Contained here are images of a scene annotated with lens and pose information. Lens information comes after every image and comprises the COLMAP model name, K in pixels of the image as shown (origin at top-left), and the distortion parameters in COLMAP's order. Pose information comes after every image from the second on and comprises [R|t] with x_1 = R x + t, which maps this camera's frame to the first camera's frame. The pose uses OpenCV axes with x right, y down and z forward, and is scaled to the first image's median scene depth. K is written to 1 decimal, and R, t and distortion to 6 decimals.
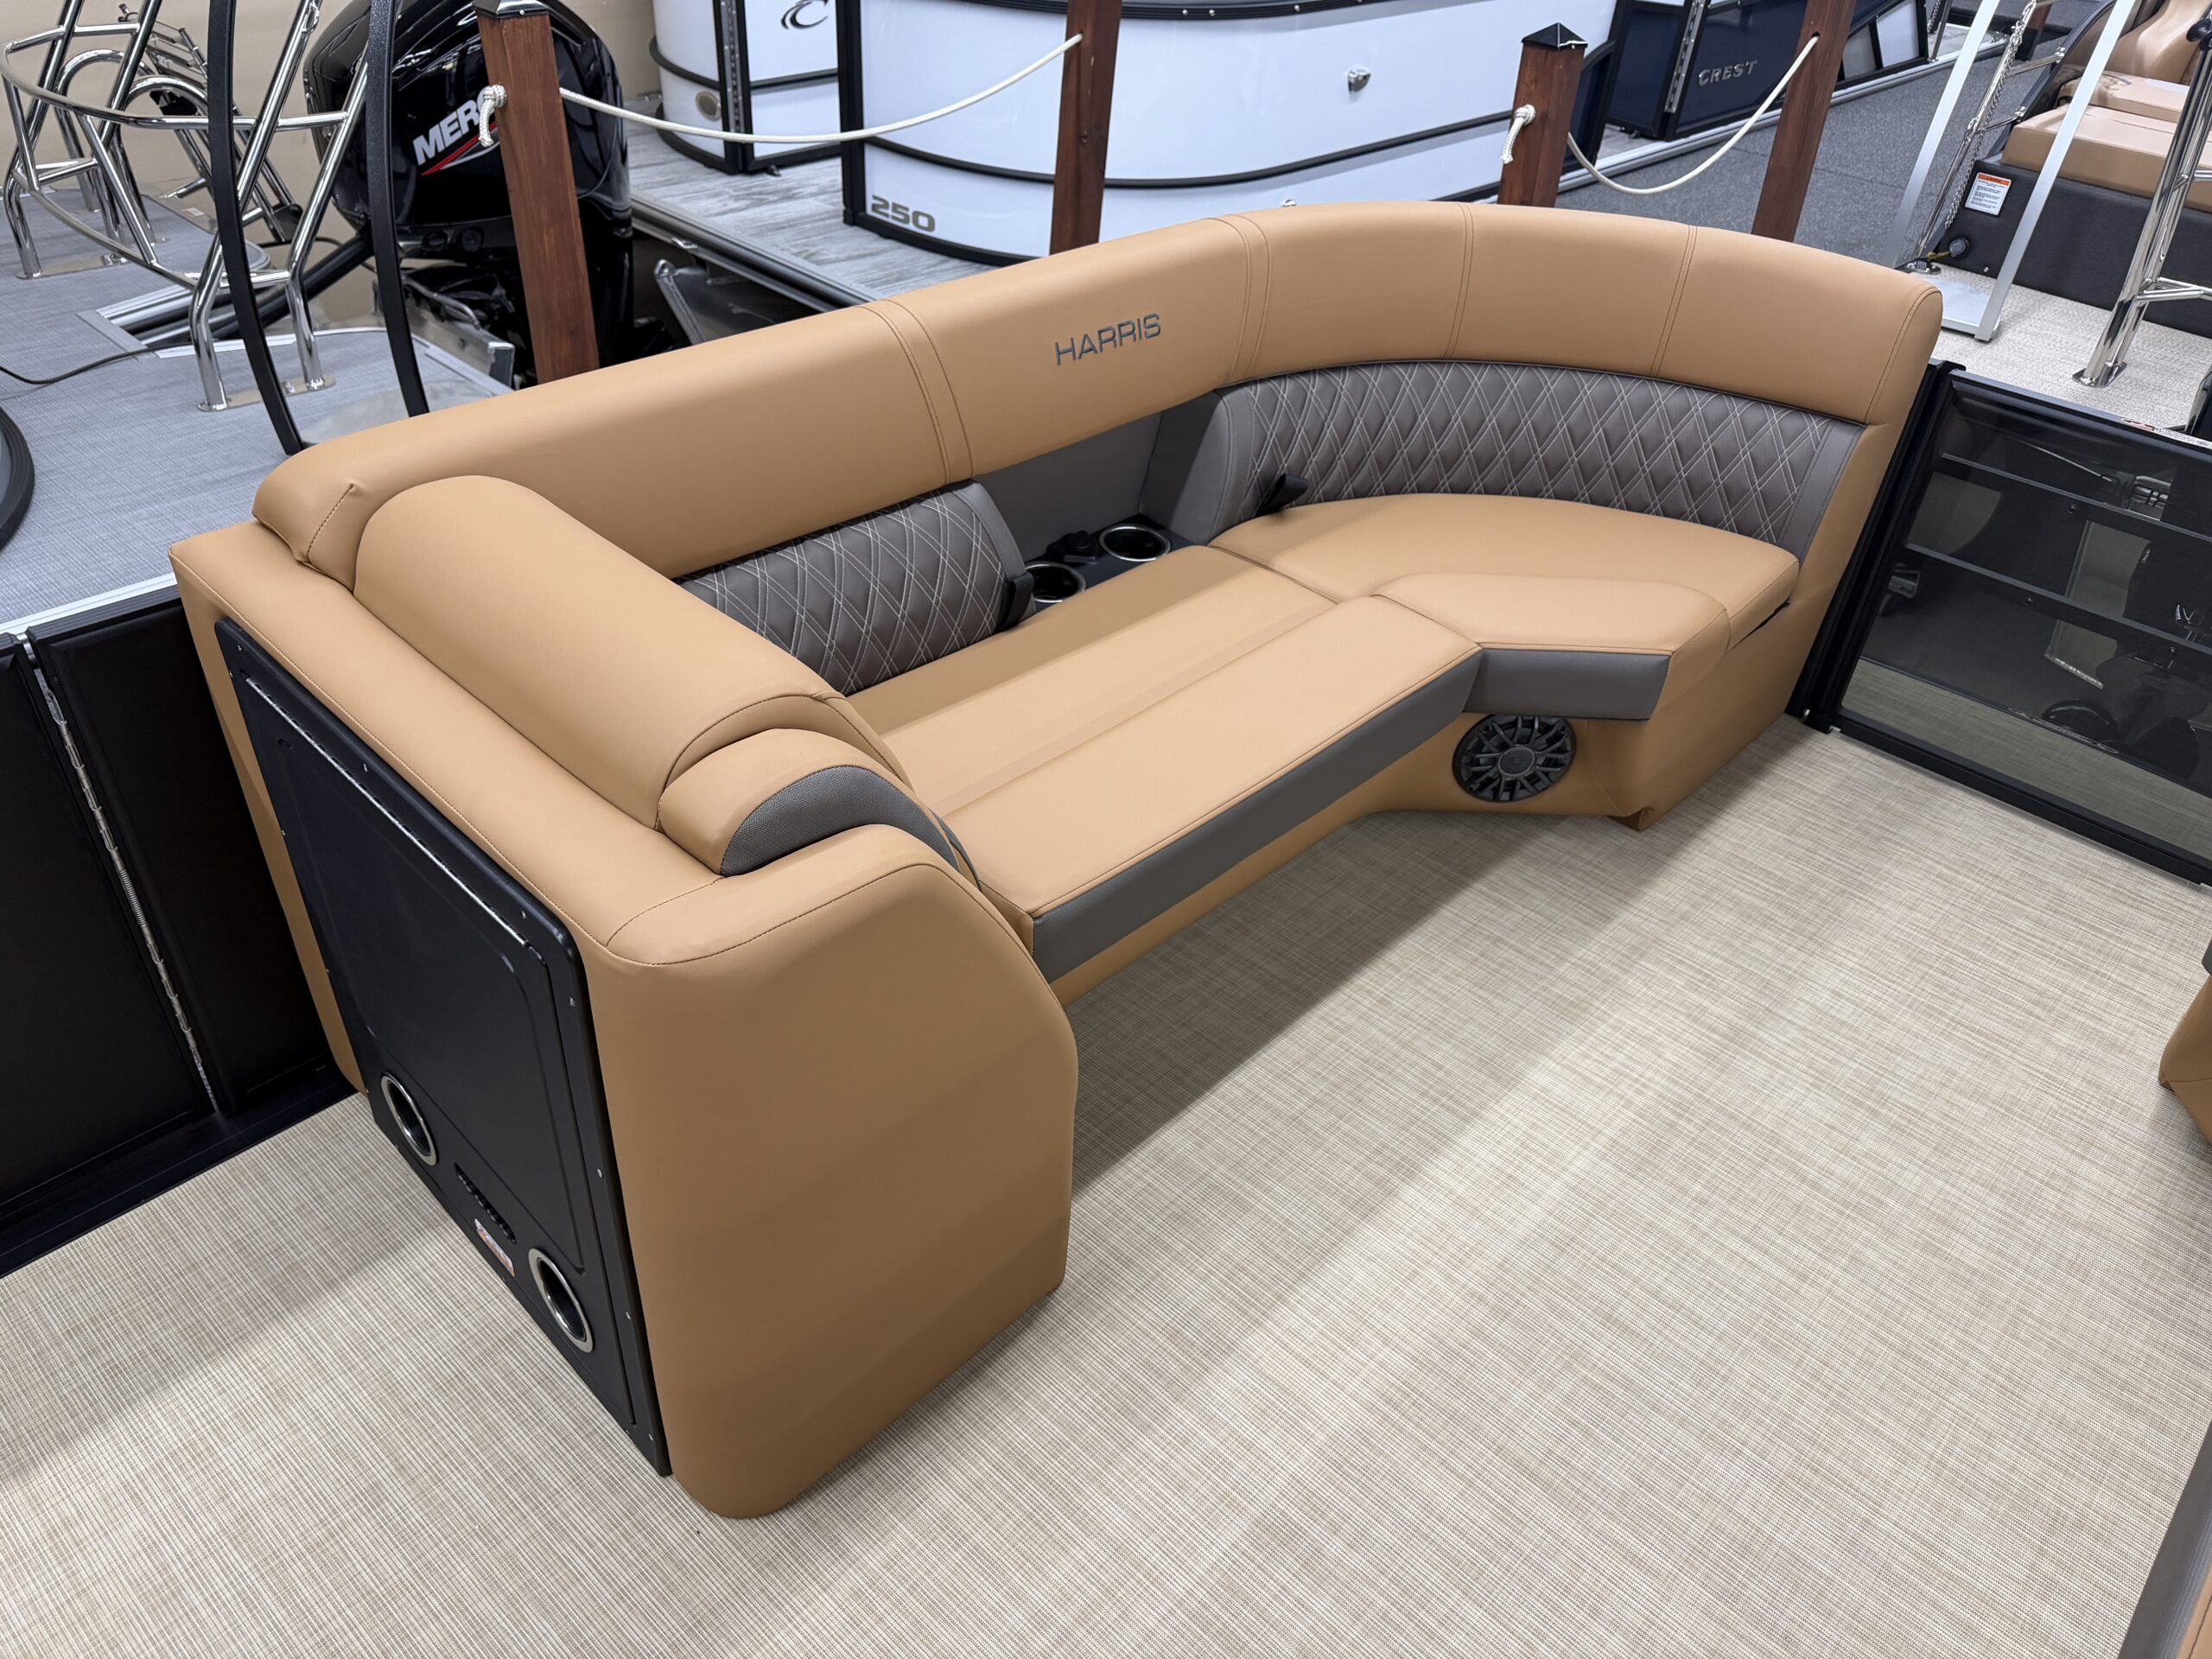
lens RADIAL K [[1562.3, 0, 1110.6], [0, 1562.3, 834.7], [0, 0, 1]] dist [-0.004013, -0.010007]
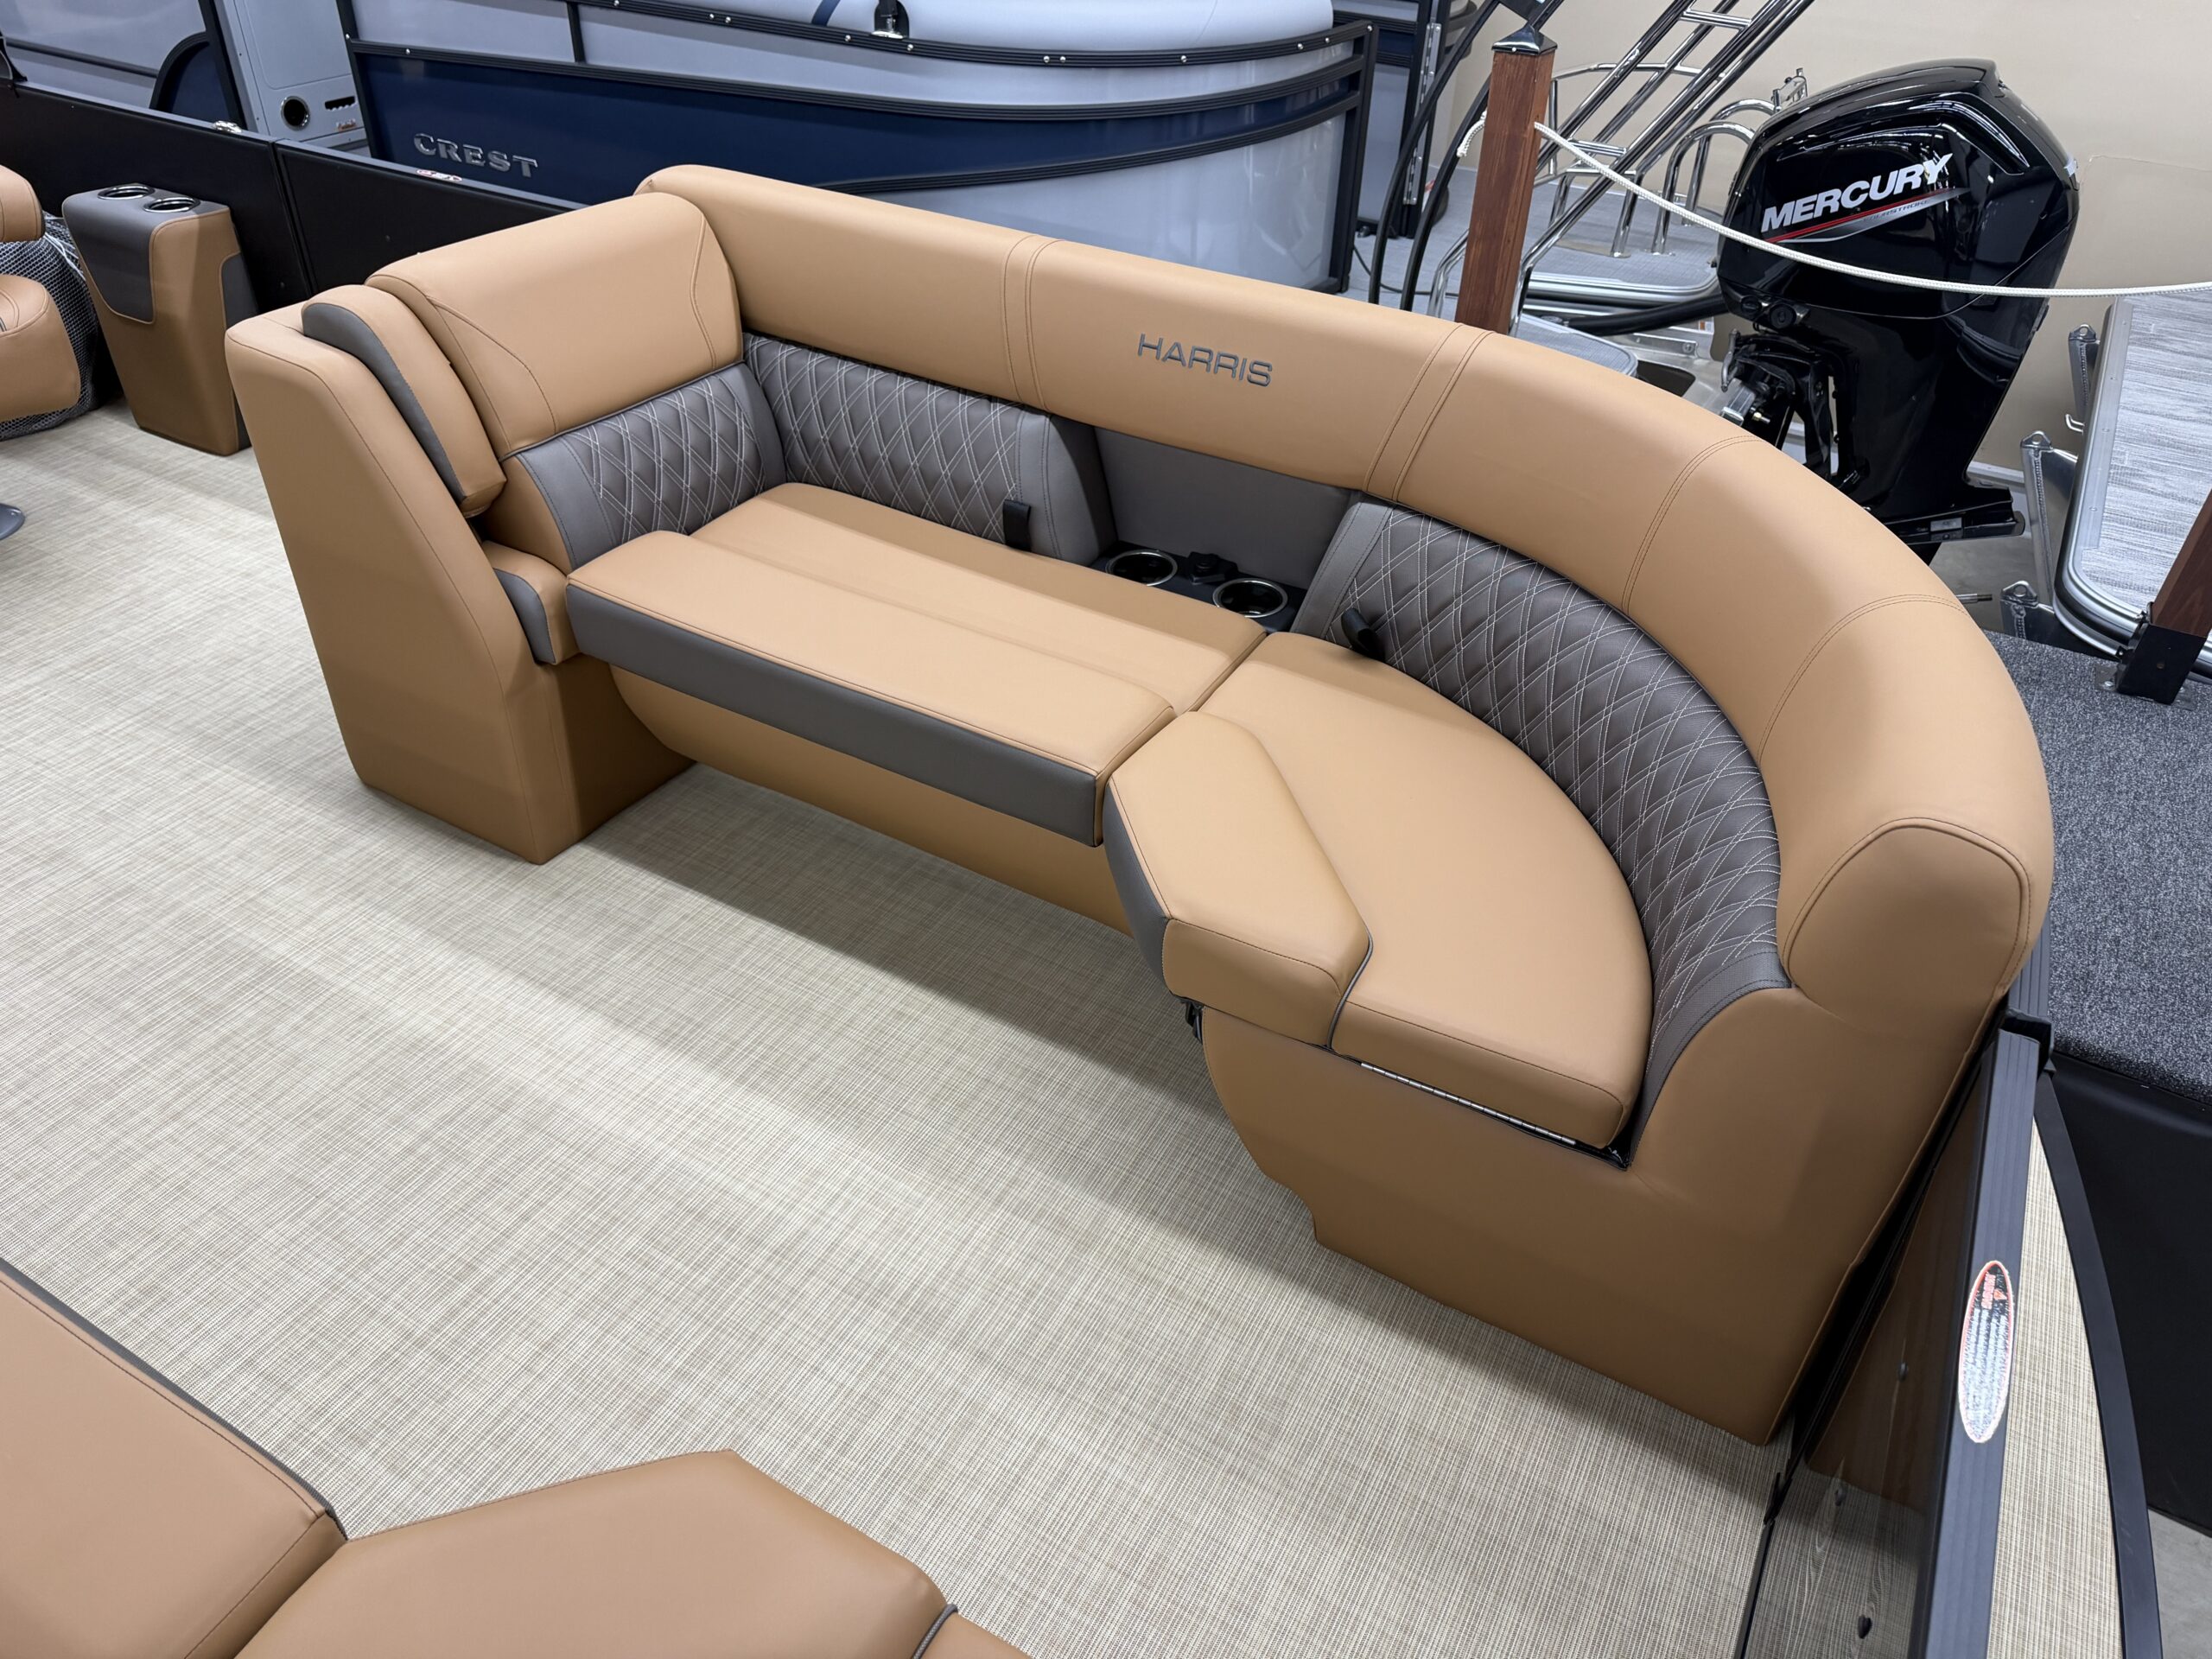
lens RADIAL K [[1586.3, 0, 1143.3], [0, 1586.3, 803.7], [0, 0, 1]] dist [0.130404, -0.143053]
pose [[0.239878, 0.512903, -0.824251, 0.902876], [-0.606443, 0.742167, 0.285335, -0.342058], [0.758081, 0.431415, 0.489075, 0.531950]]
